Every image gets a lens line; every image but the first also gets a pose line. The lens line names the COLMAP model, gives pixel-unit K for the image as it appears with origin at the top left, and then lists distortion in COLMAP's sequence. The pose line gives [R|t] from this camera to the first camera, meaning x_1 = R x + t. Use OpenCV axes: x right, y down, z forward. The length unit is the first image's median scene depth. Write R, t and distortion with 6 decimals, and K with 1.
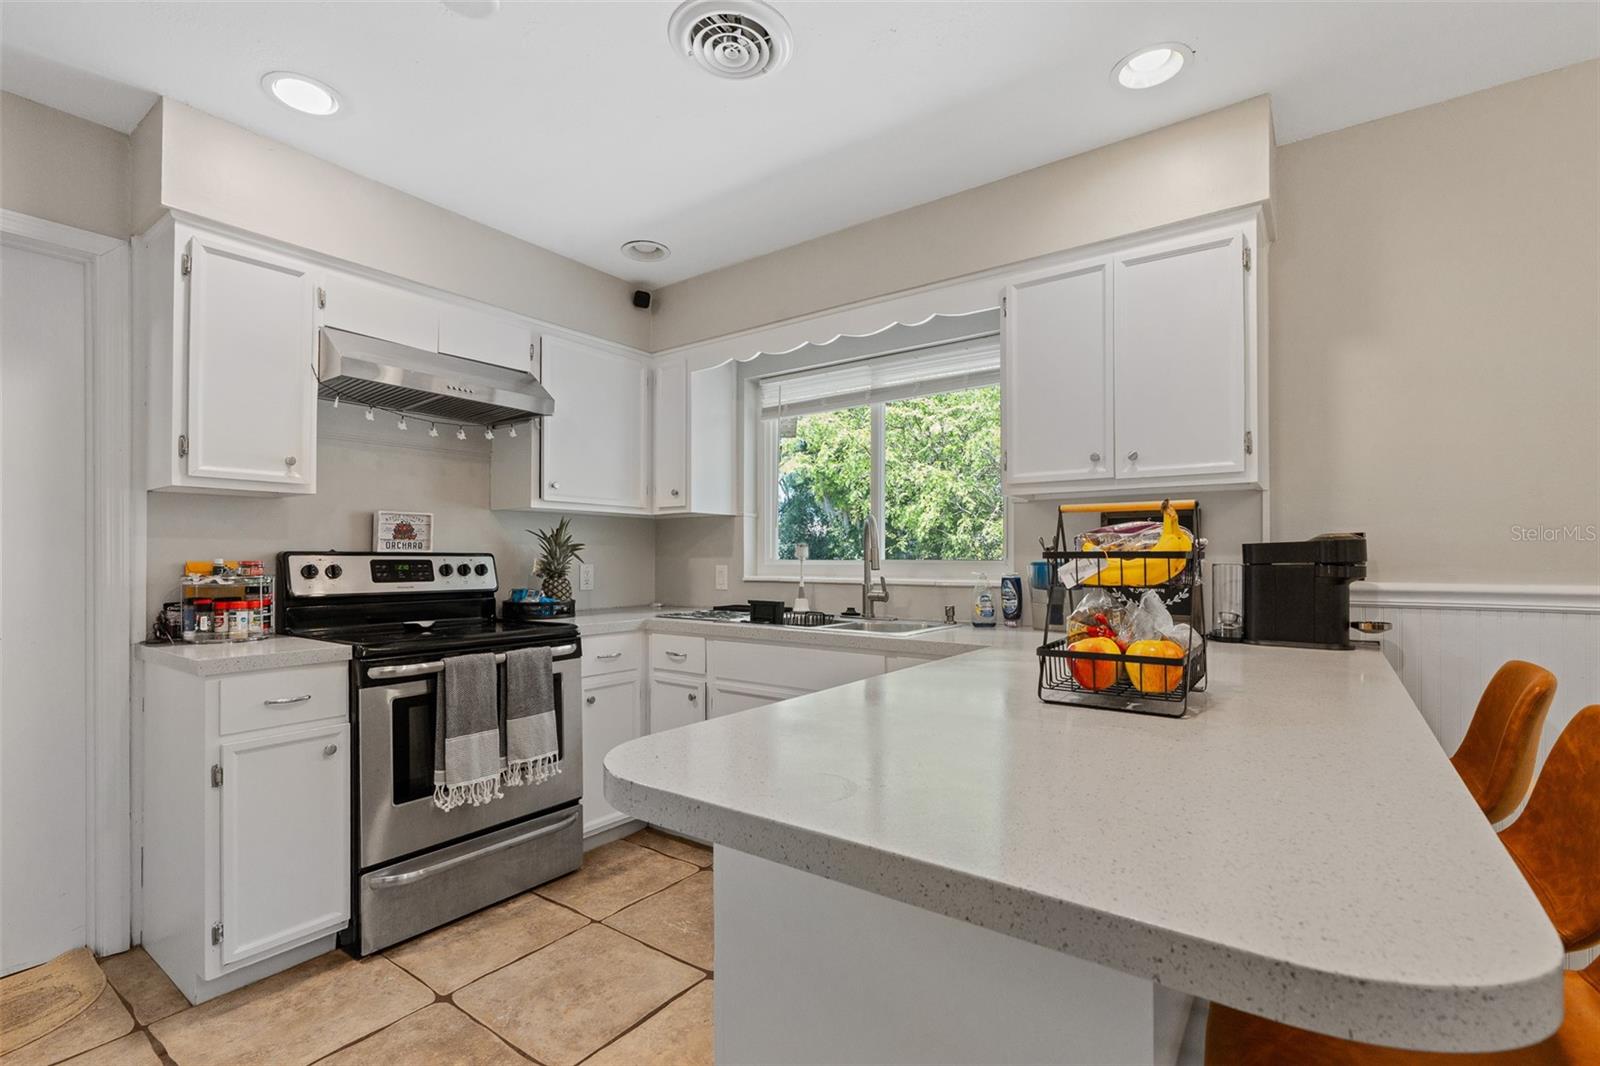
lens RADIAL K [[716.9, 0, 805.7], [0, 716.9, 548.9], [0, 0, 1]] dist [-0.008148, 0.003467]
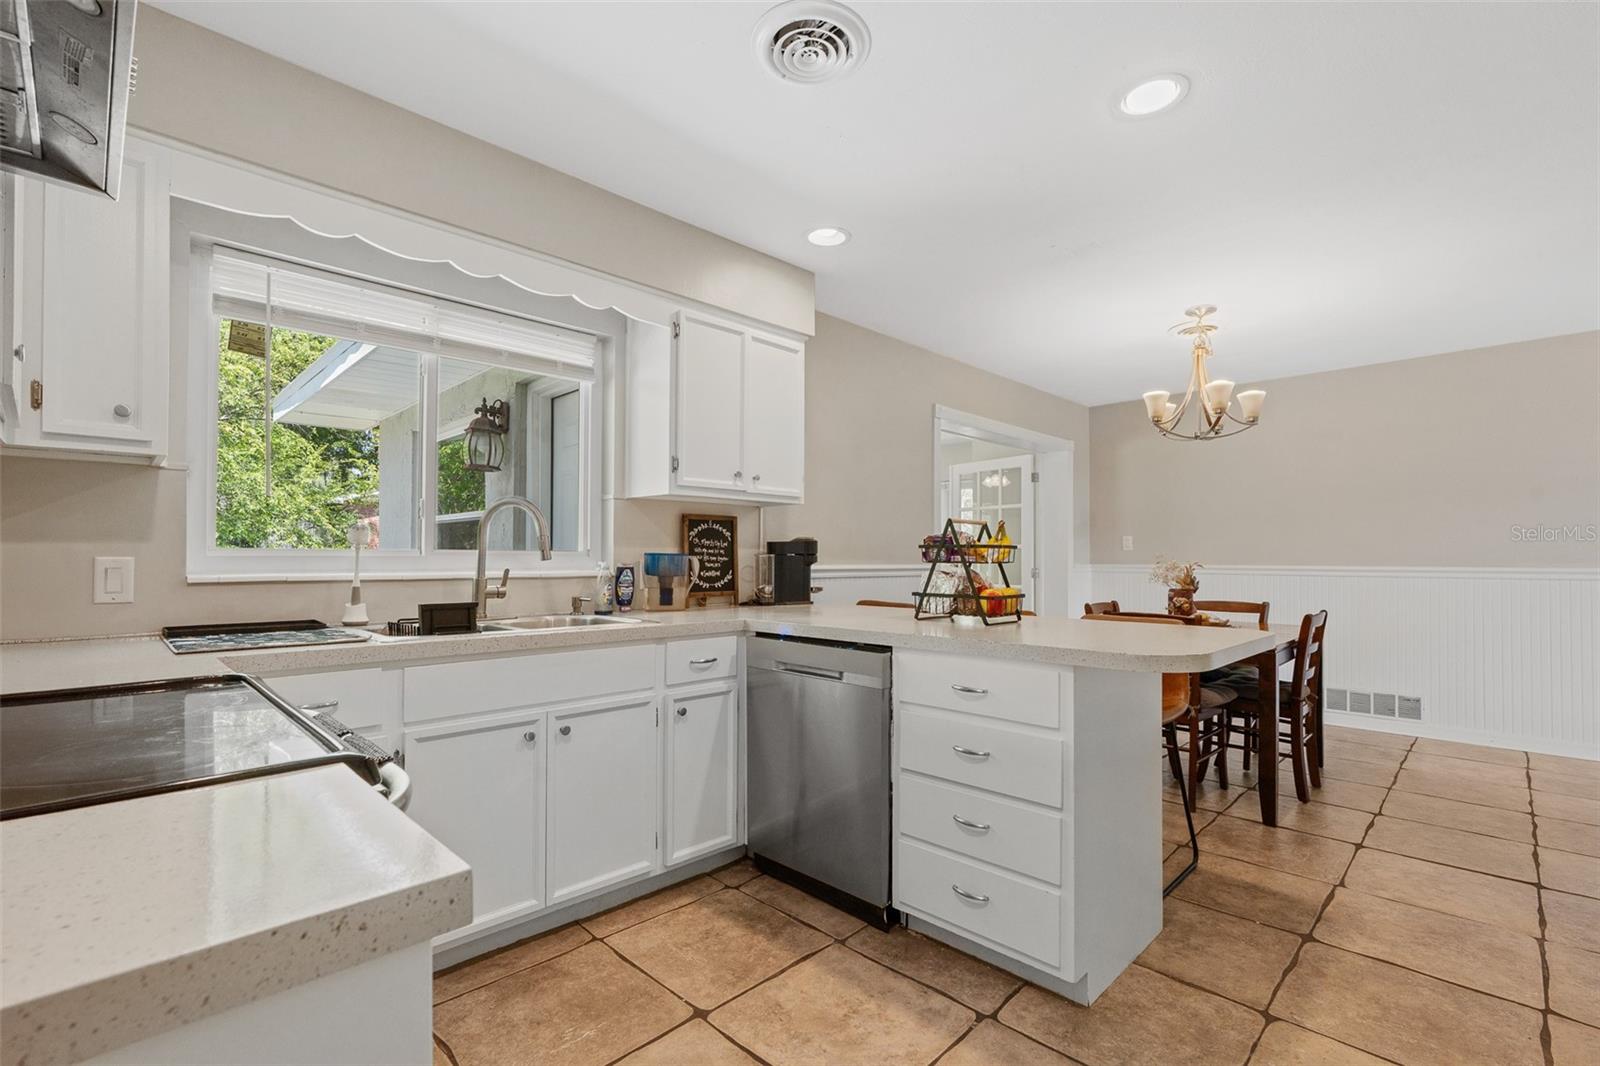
lens RADIAL K [[716.9, 0, 798.4], [0, 716.9, 547.7], [0, 0, 1]] dist [-0.008148, 0.003467]
pose [[0.165426, 0.016773, 0.986080, -0.727268], [-0.014109, 0.999793, -0.014640, 0.022219], [-0.986121, -0.011491, 0.165628, 0.542982]]
